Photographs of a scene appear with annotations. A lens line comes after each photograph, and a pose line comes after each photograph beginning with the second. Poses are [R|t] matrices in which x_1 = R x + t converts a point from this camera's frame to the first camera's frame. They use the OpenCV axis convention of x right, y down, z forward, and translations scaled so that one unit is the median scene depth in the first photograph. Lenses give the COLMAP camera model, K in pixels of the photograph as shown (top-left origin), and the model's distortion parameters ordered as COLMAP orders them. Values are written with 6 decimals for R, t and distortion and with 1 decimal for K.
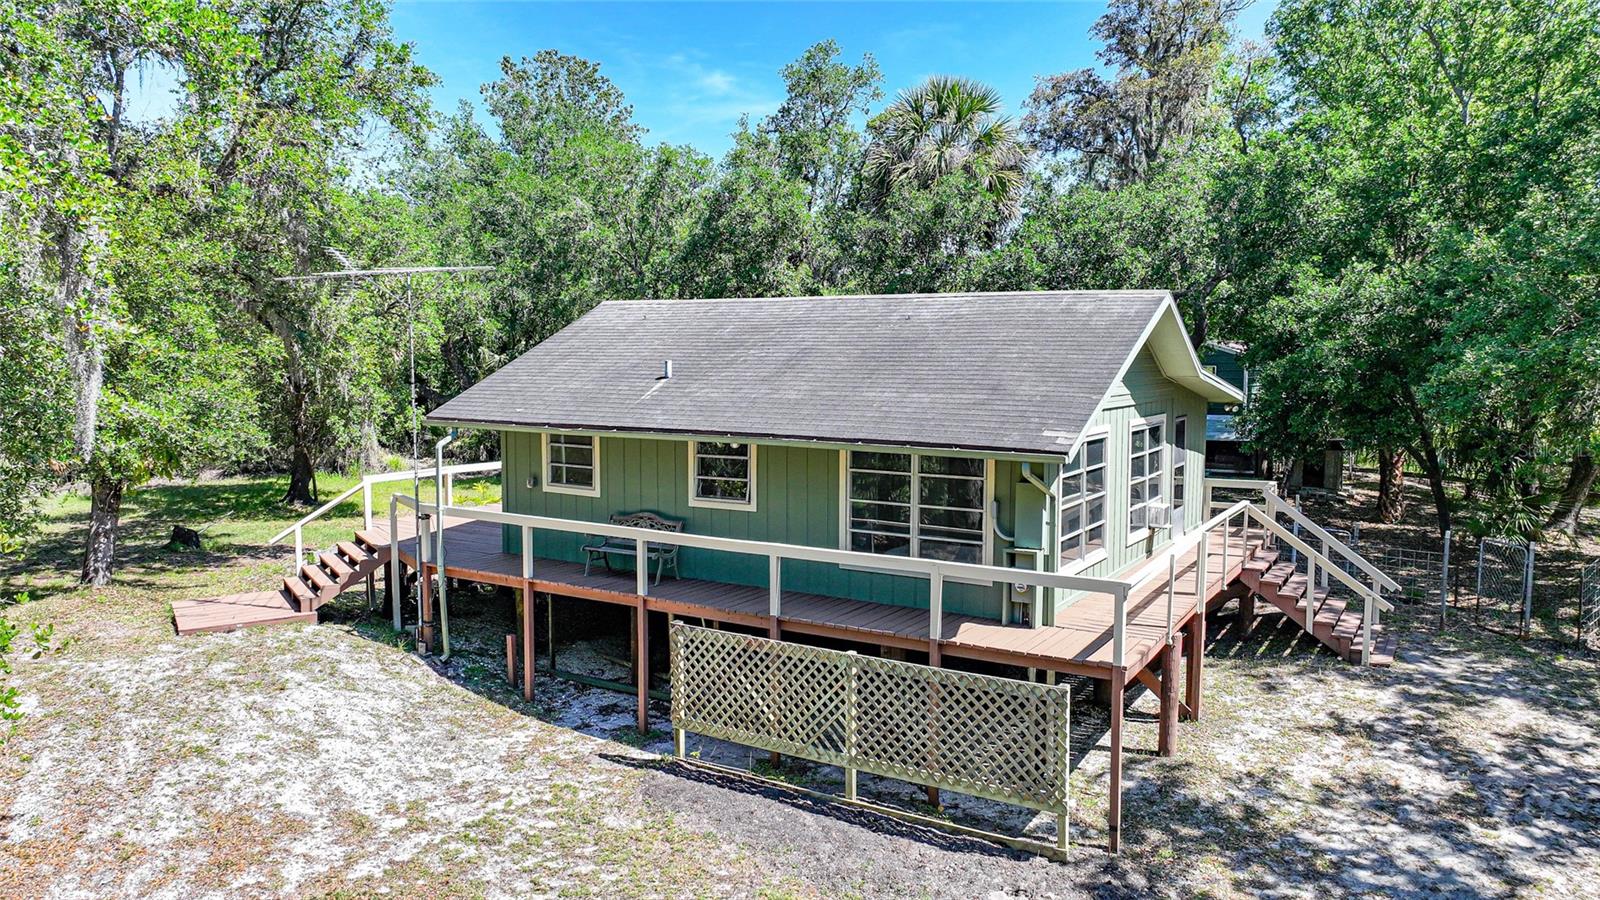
lens RADIAL K [[1089.2, 0, 800.9], [0, 1089.2, 449.1], [0, 0, 1]] dist [0.001554, 0.011190]
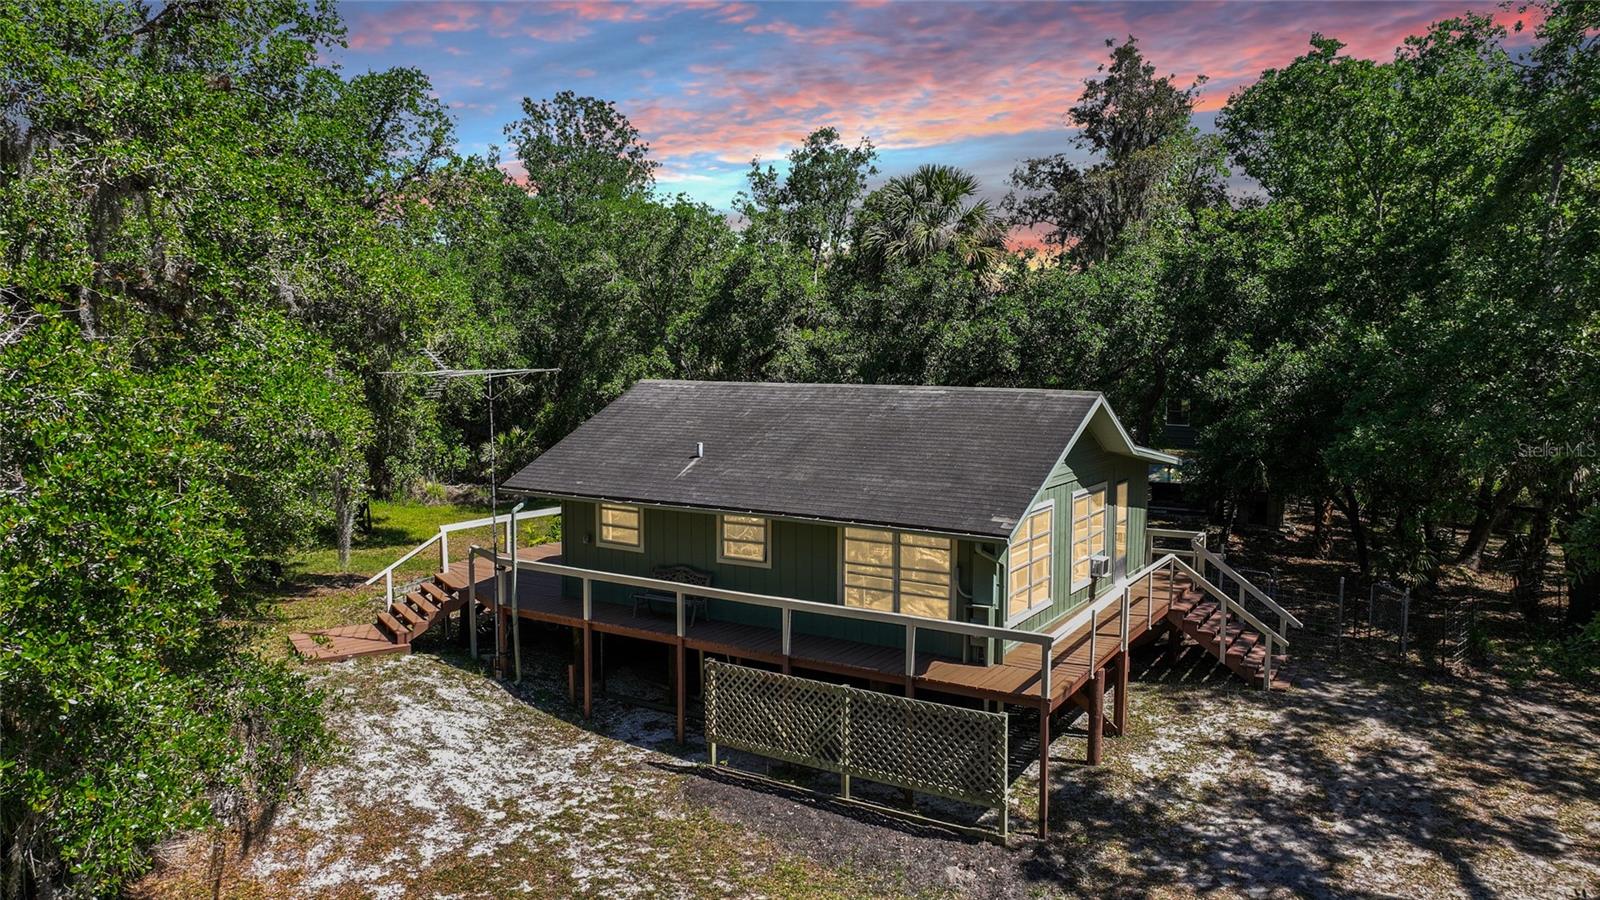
lens RADIAL K [[1089.2, 0, 798.5], [0, 1089.2, 448.3], [0, 0, 1]] dist [0.001554, 0.011190]
pose [[0.999979, 0.000126, -0.006512, -0.001346], [-0.000126, 1.000000, -0.000081, -0.078364], [0.006512, 0.000082, 0.999979, -0.245249]]
